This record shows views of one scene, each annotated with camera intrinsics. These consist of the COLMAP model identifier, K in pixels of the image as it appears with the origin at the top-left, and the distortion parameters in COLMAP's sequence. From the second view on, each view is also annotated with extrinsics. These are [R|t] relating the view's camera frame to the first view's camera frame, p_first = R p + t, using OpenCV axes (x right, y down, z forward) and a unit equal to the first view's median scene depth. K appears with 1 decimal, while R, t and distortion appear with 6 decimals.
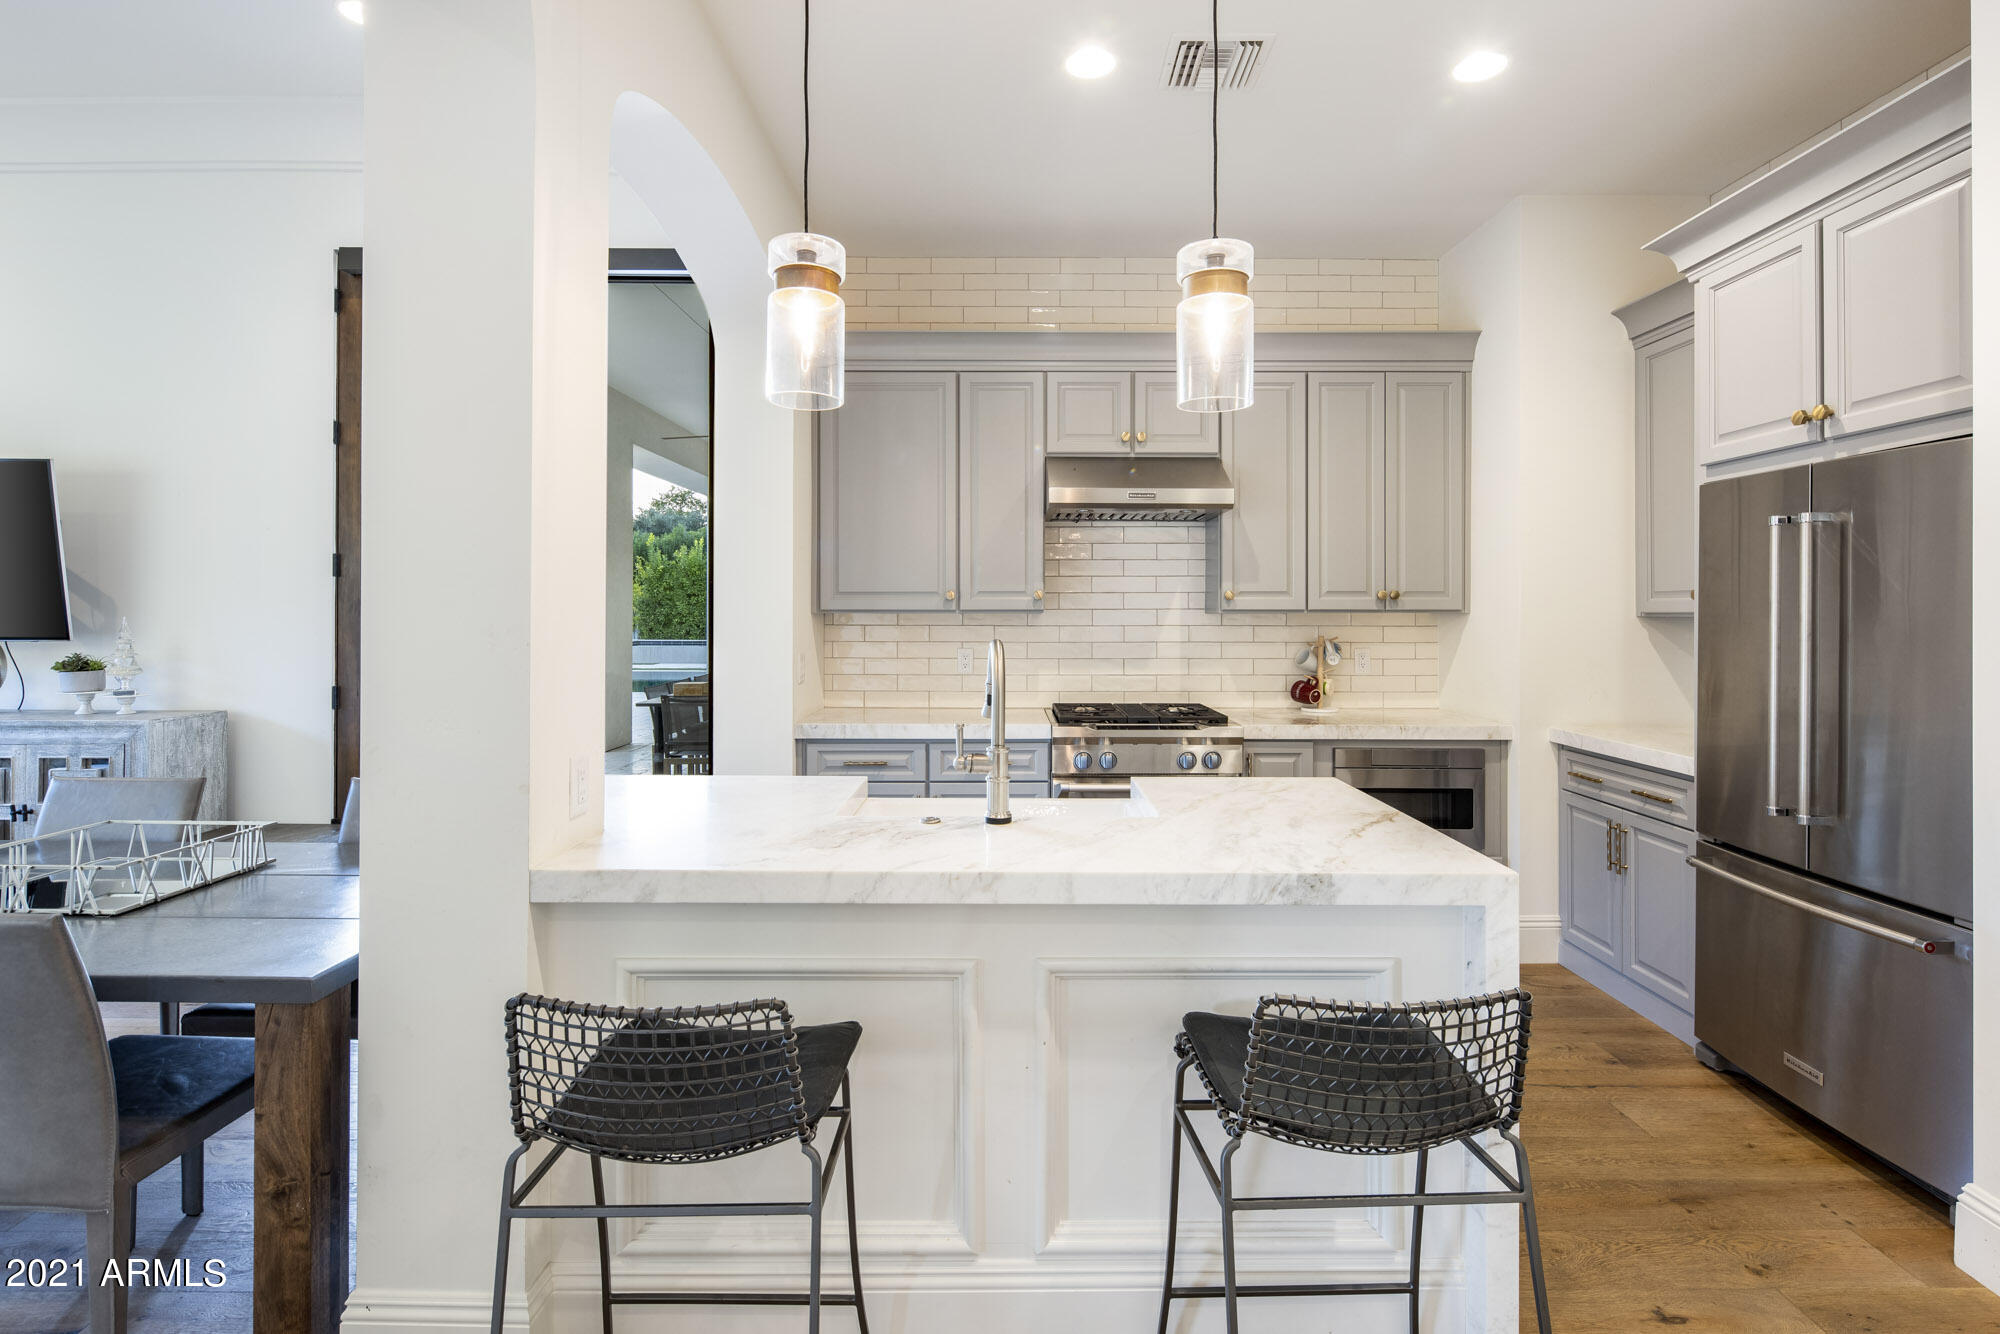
lens RADIAL K [[968.4, 0, 995.7], [0, 968.4, 606.7], [0, 0, 1]] dist [-0.000783, -0.000800]
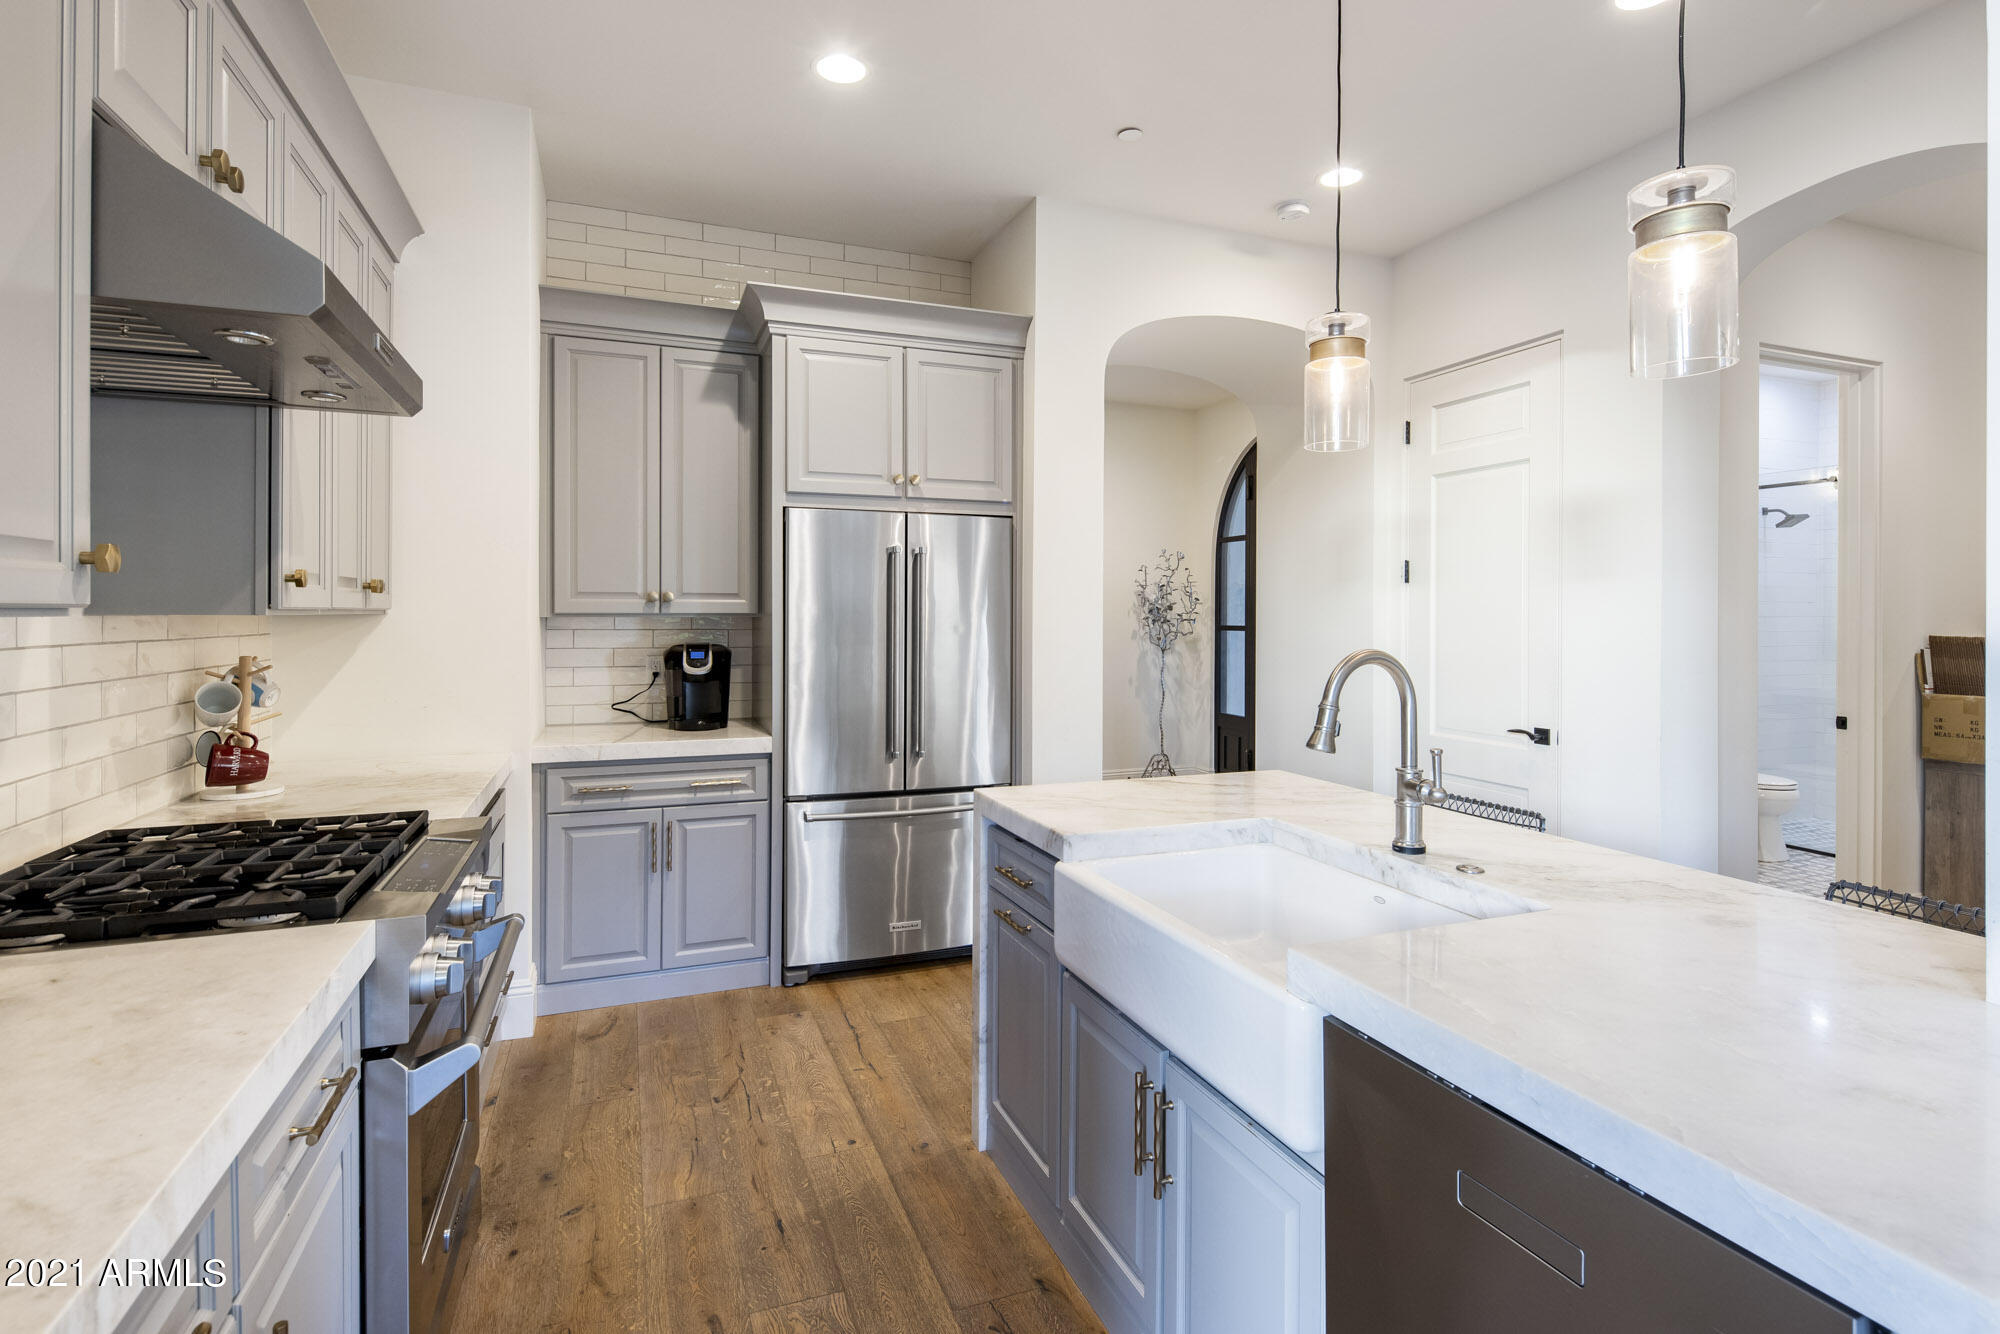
lens RADIAL K [[968.4, 0, 996.2], [0, 968.4, 610.7], [0, 0, 1]] dist [-0.000783, -0.000800]
pose [[-0.368546, -0.007578, 0.929579, -0.436037], [-0.009597, 0.999945, 0.004346, -0.005204], [-0.929560, -0.007319, -0.368598, 1.079327]]
